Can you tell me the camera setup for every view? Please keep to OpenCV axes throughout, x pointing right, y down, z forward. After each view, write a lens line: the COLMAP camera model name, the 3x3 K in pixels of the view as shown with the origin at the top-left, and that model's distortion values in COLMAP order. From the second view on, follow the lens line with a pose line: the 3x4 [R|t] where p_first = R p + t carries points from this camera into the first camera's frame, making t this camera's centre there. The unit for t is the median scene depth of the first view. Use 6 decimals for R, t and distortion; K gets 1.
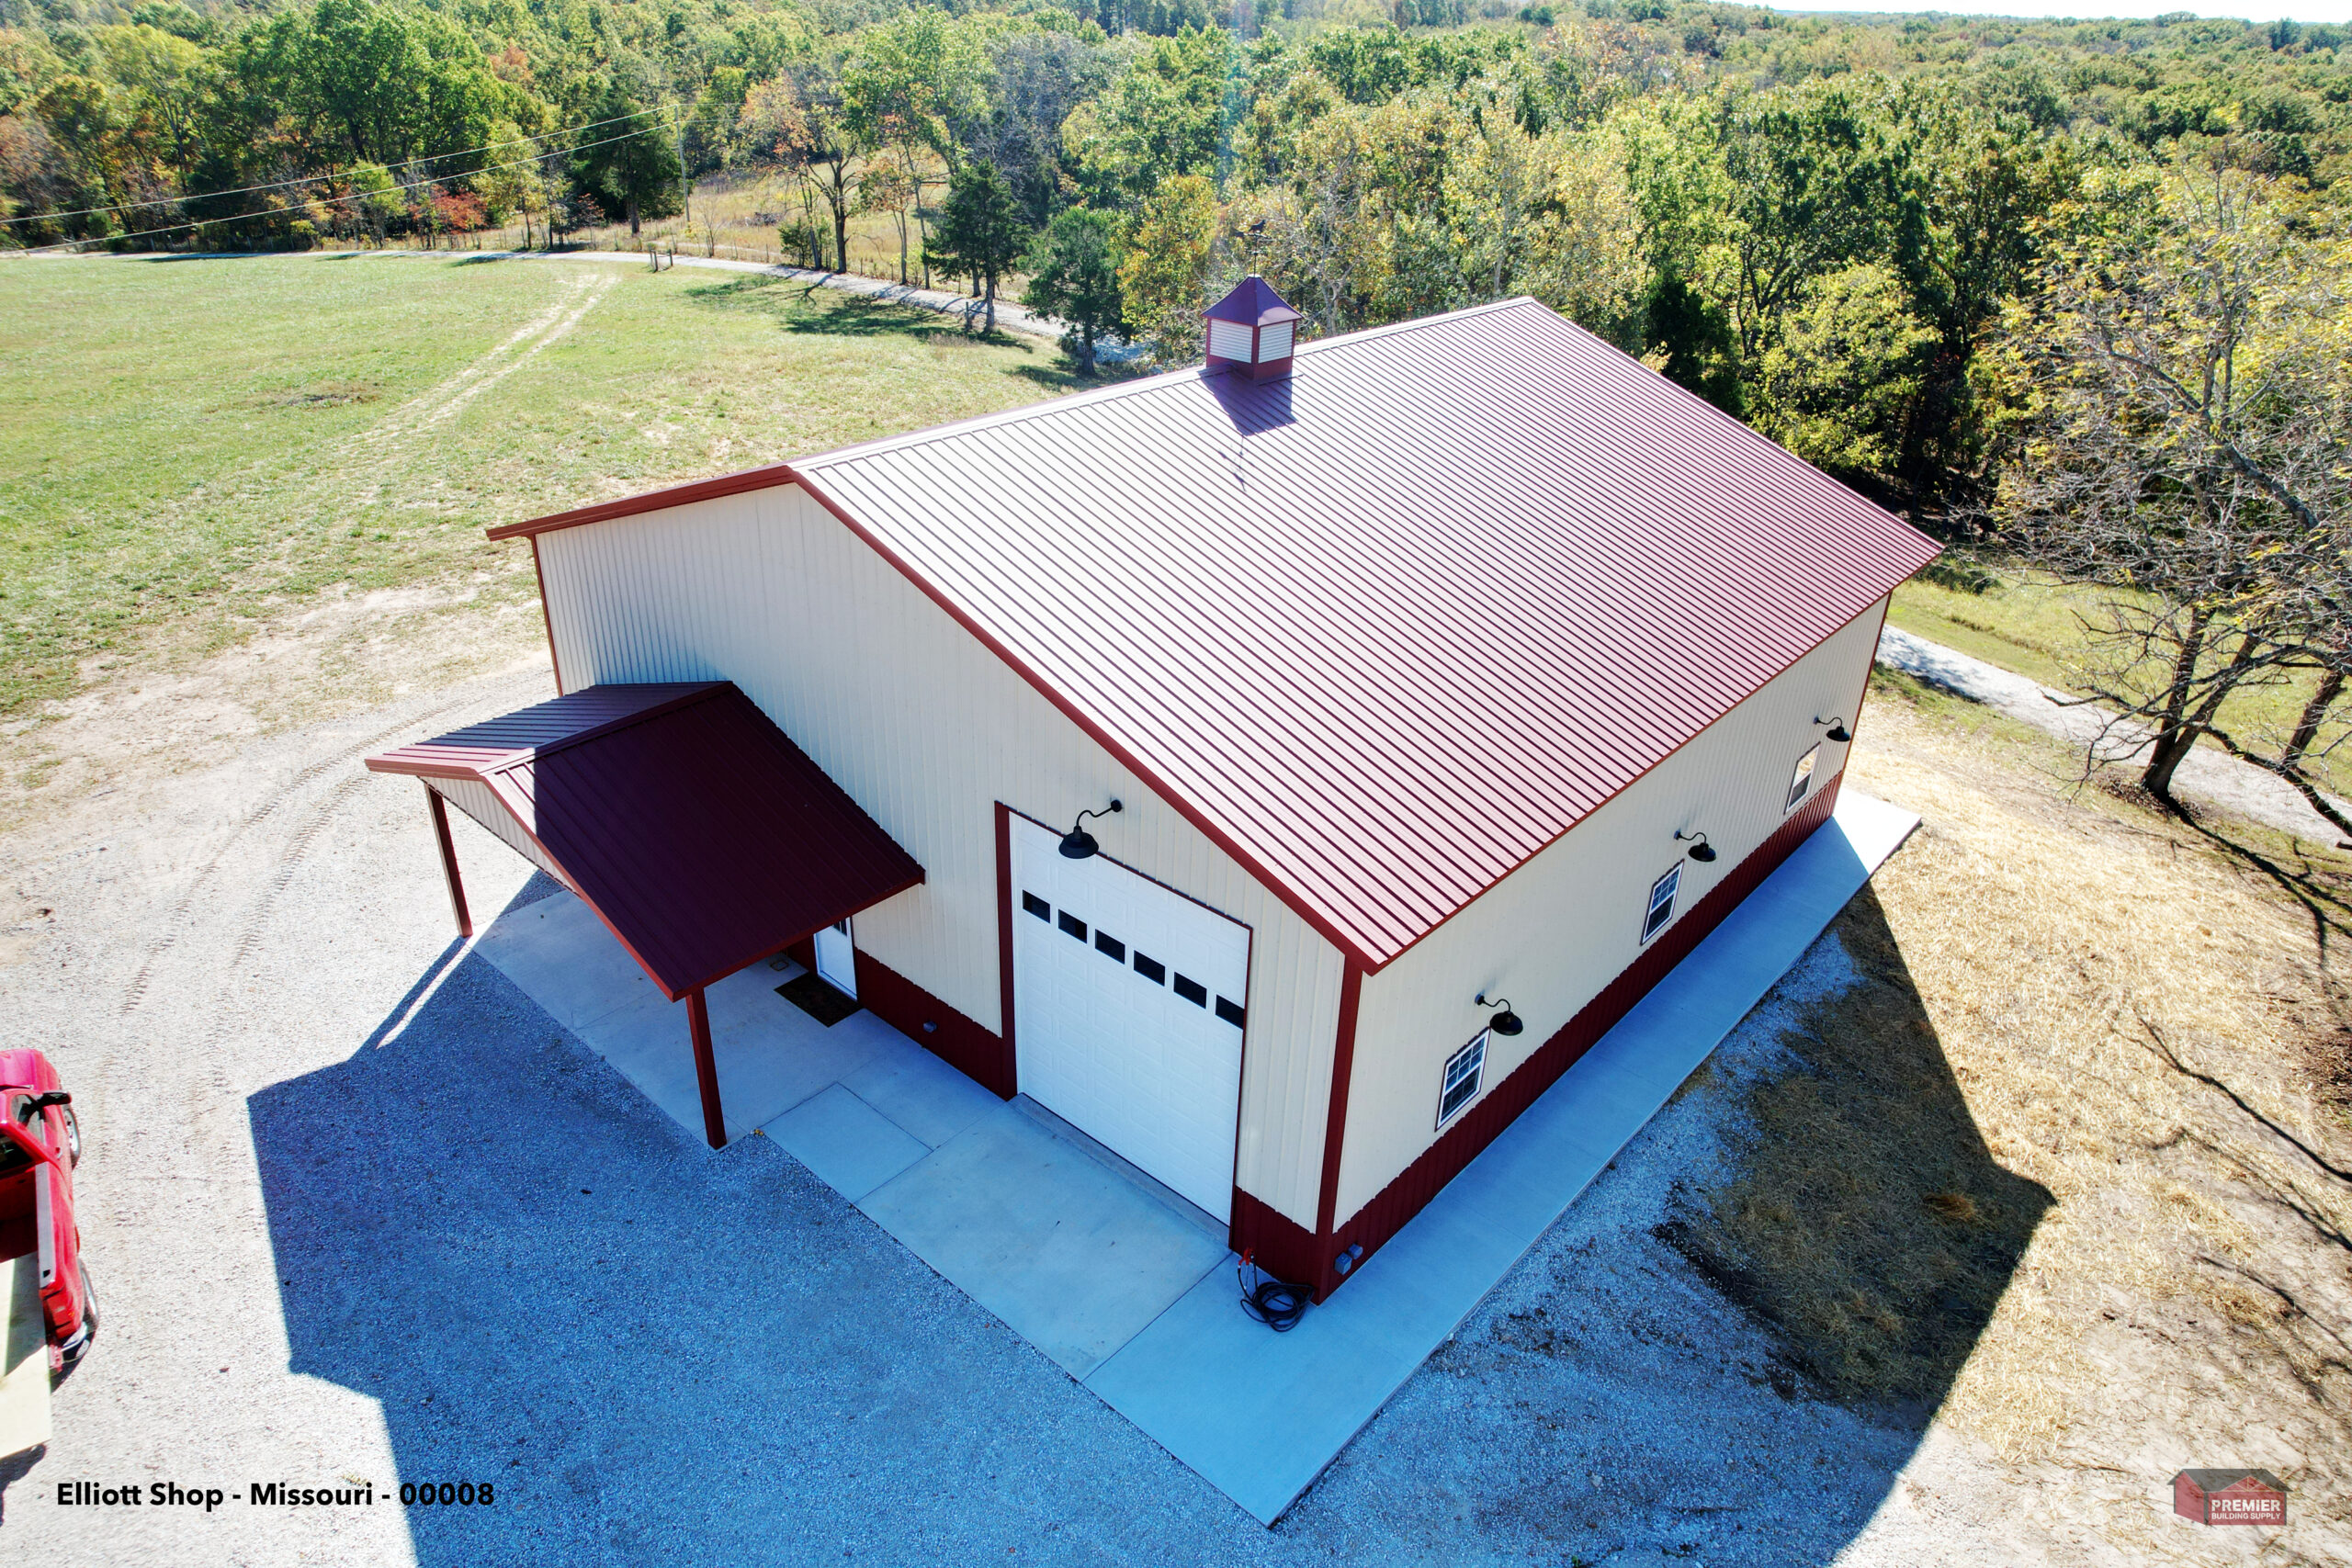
lens RADIAL K [[1505.1, 0, 1180.6], [0, 1505.1, 795.7], [0, 0, 1]] dist [-0.080863, 0.076233]
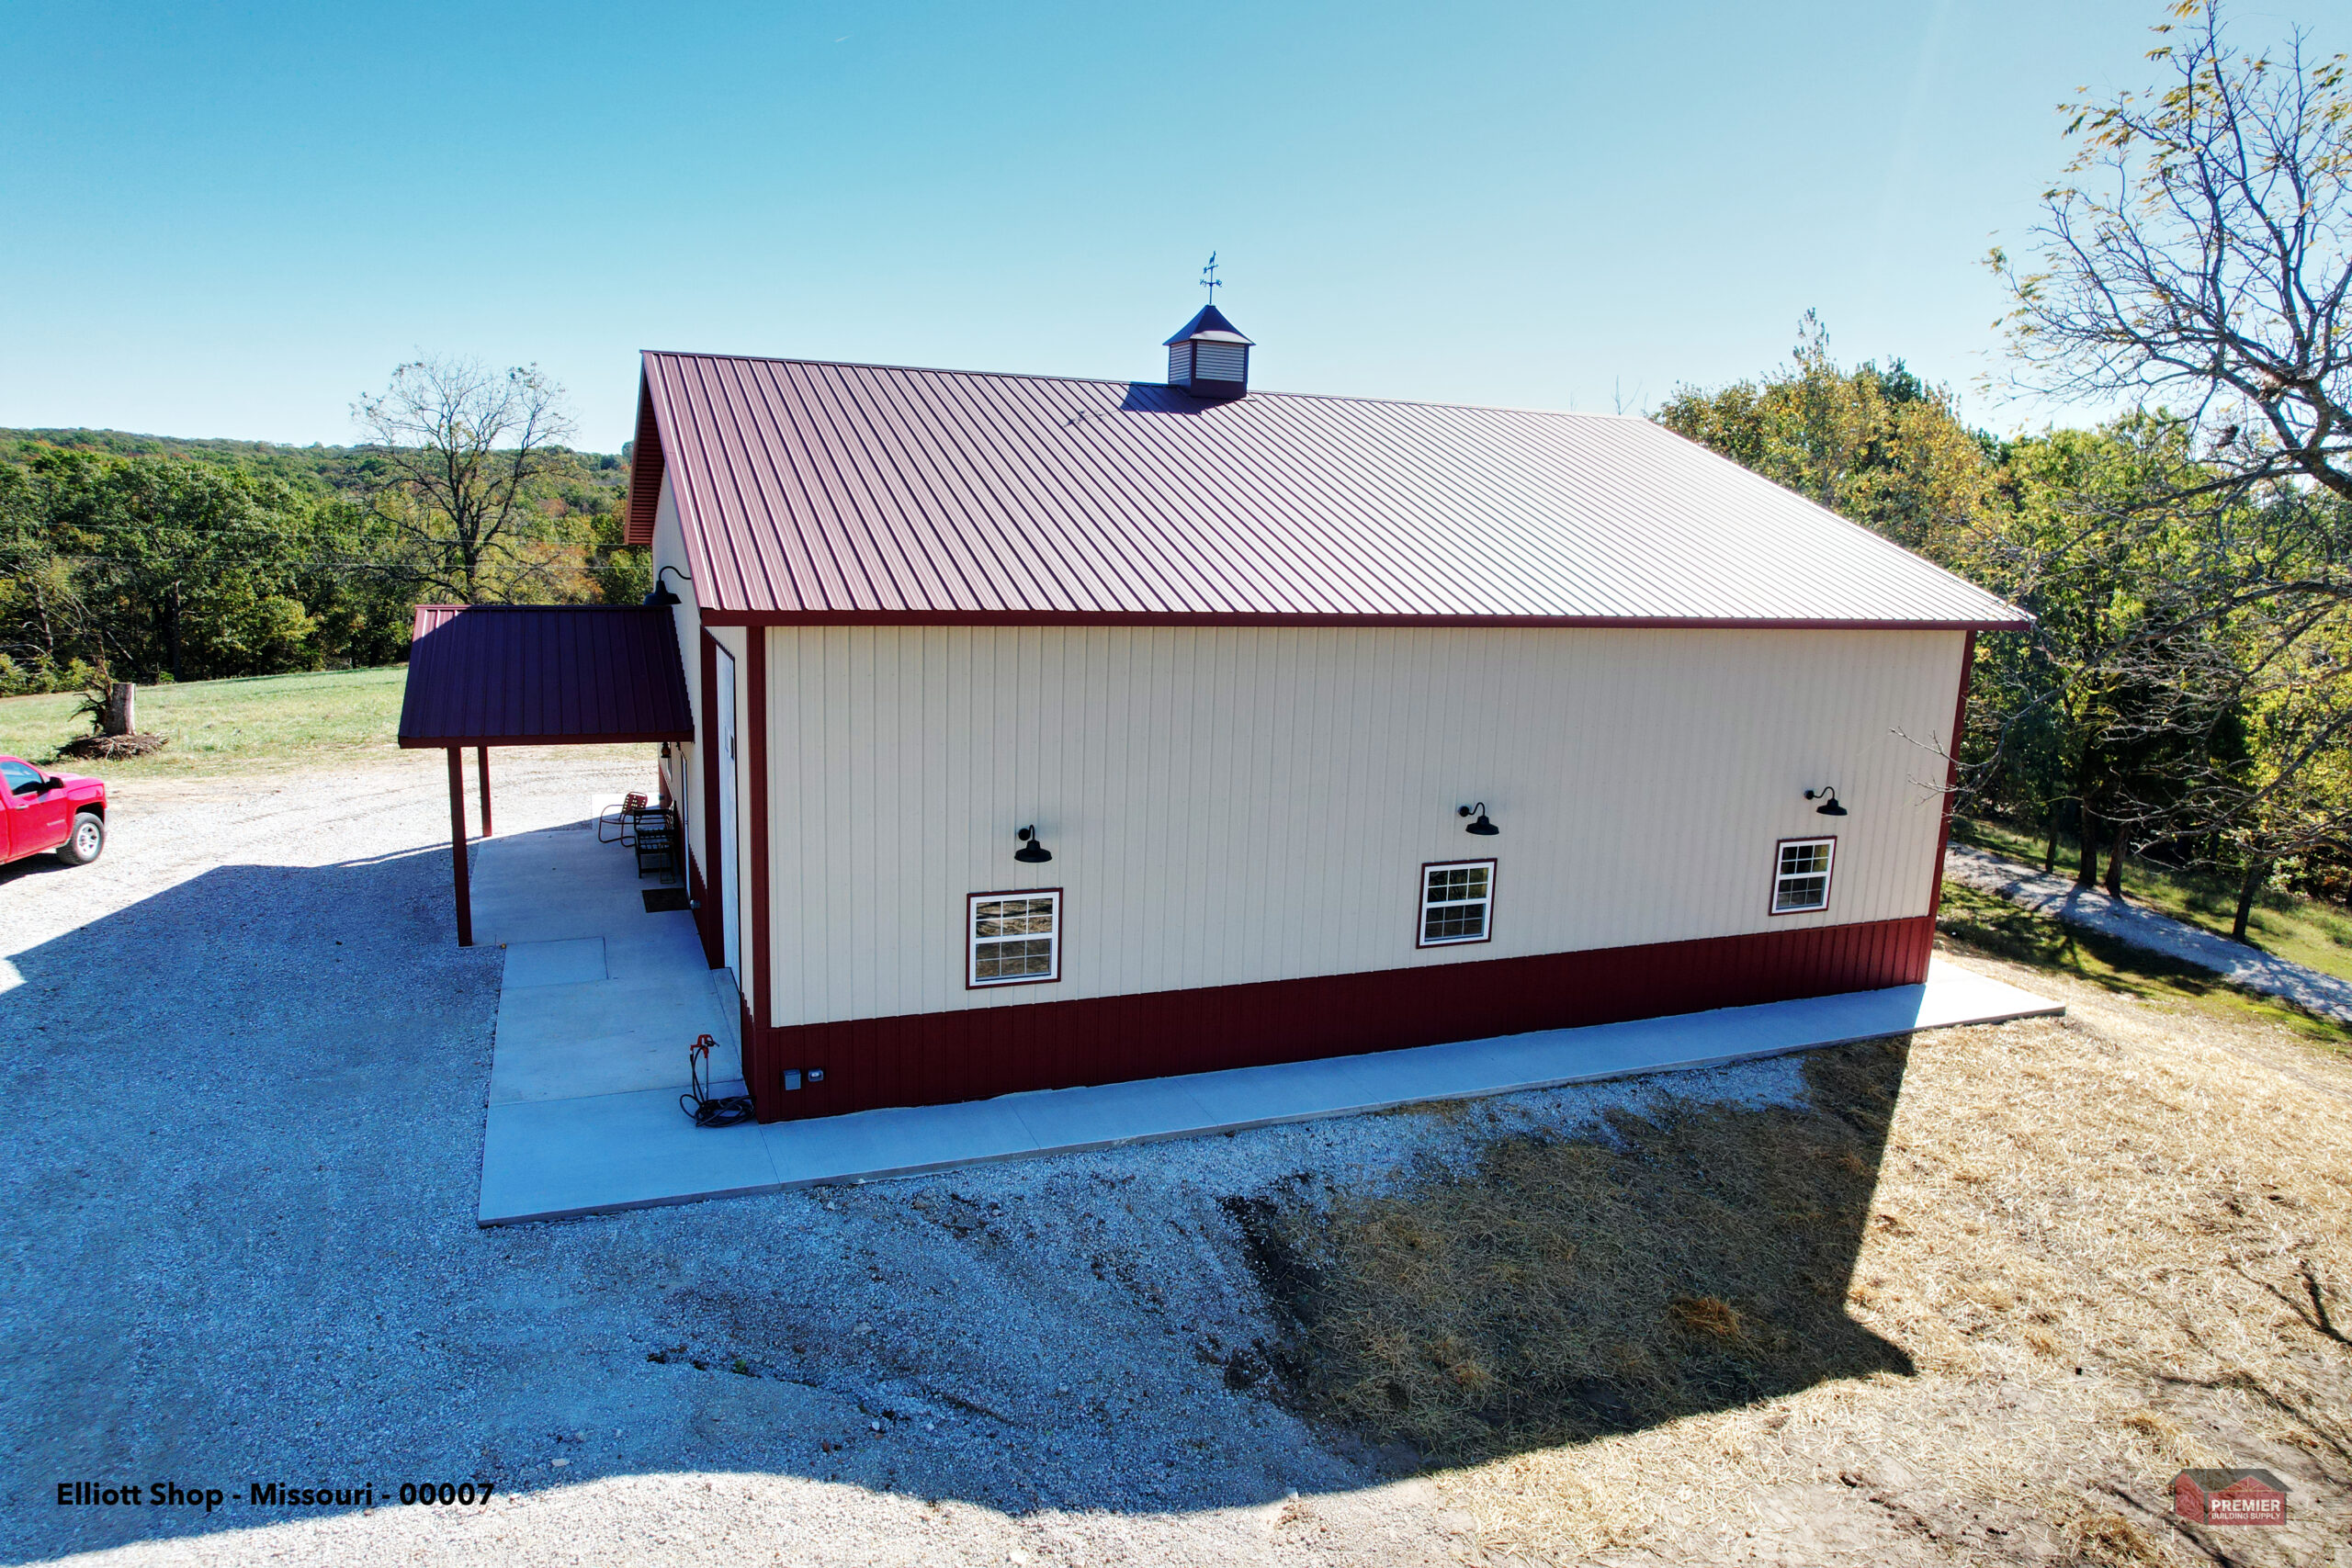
lens RADIAL K [[1505.1, 0, 1180.6], [0, 1505.1, 795.7], [0, 0, 1]] dist [-0.080863, 0.076233]
pose [[0.895655, 0.087692, -0.436019, 0.620922], [-0.219555, 0.939762, -0.261999, 0.304355], [0.386779, 0.330391, 0.860955, 0.244126]]
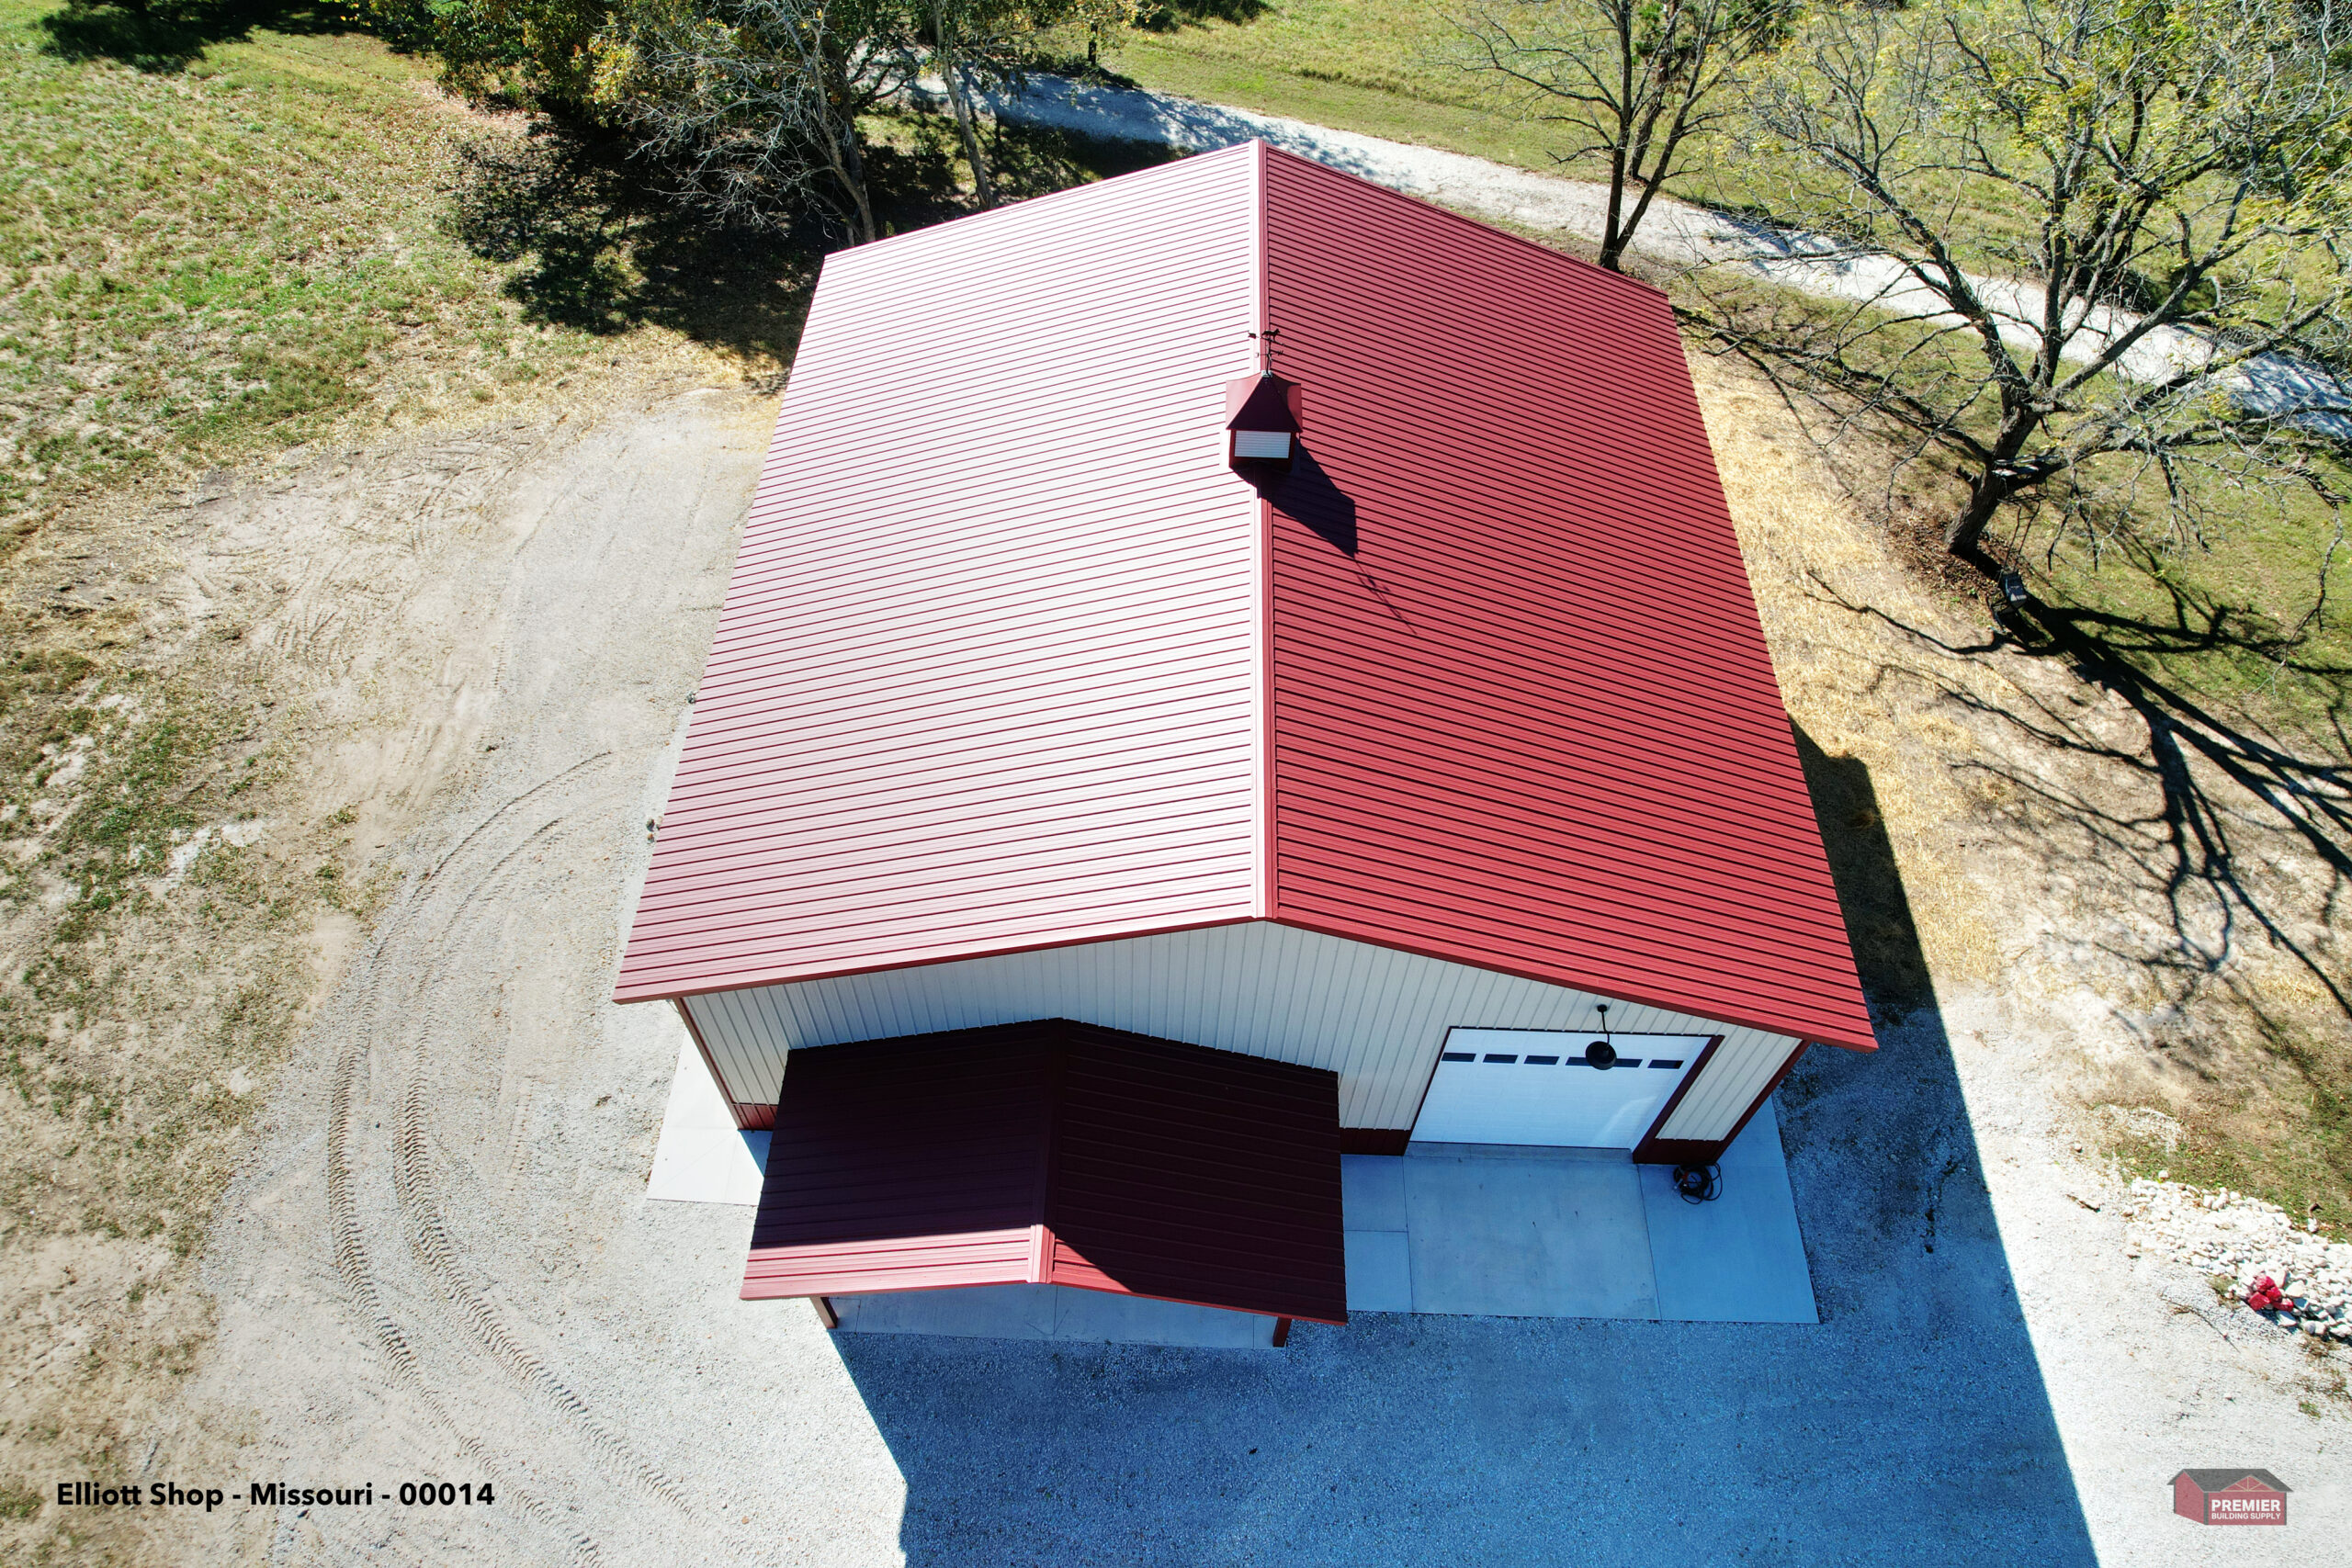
lens RADIAL K [[1505.1, 0, 1180.6], [0, 1505.1, 795.7], [0, 0, 1]] dist [-0.080863, 0.076233]
pose [[0.769316, -0.519404, 0.371985, -0.597160], [0.300450, 0.807993, 0.506831, -0.761933], [-0.563811, -0.278150, 0.777657, 0.238232]]
